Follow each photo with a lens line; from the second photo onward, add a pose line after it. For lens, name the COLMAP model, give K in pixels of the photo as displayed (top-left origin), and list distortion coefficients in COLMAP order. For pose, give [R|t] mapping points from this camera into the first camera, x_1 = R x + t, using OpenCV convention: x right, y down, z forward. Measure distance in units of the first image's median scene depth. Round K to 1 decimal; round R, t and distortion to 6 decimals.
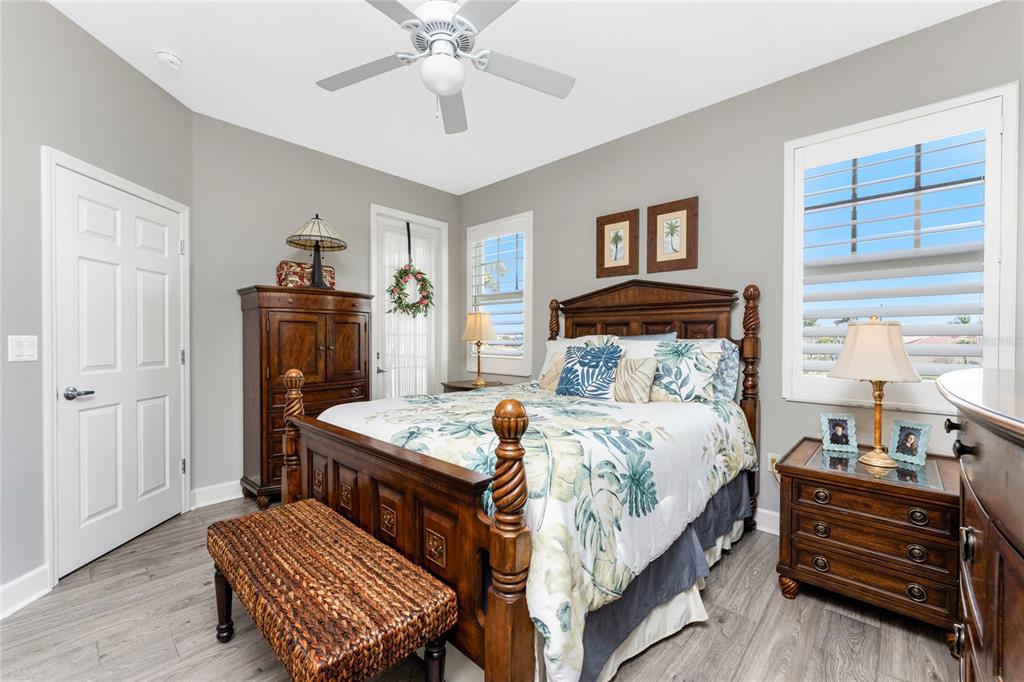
lens RADIAL K [[420.4, 0, 510.9], [0, 420.4, 343.5], [0, 0, 1]] dist [-0.000809, -0.000251]
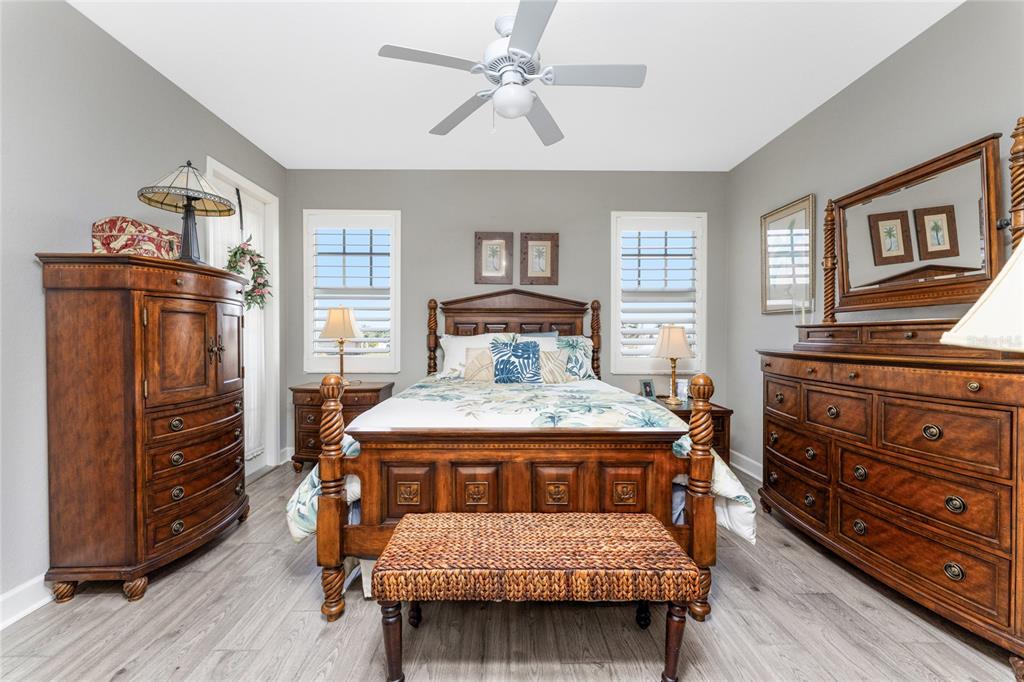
lens RADIAL K [[401.8, 0, 510.7], [0, 401.8, 344.8], [0, 0, 1]] dist [-0.000562, -0.000200]
pose [[0.723087, -0.017433, 0.690537, -0.580368], [0.008868, 0.999833, 0.015954, -0.004071], [-0.690700, -0.005412, 0.723121, 0.145091]]
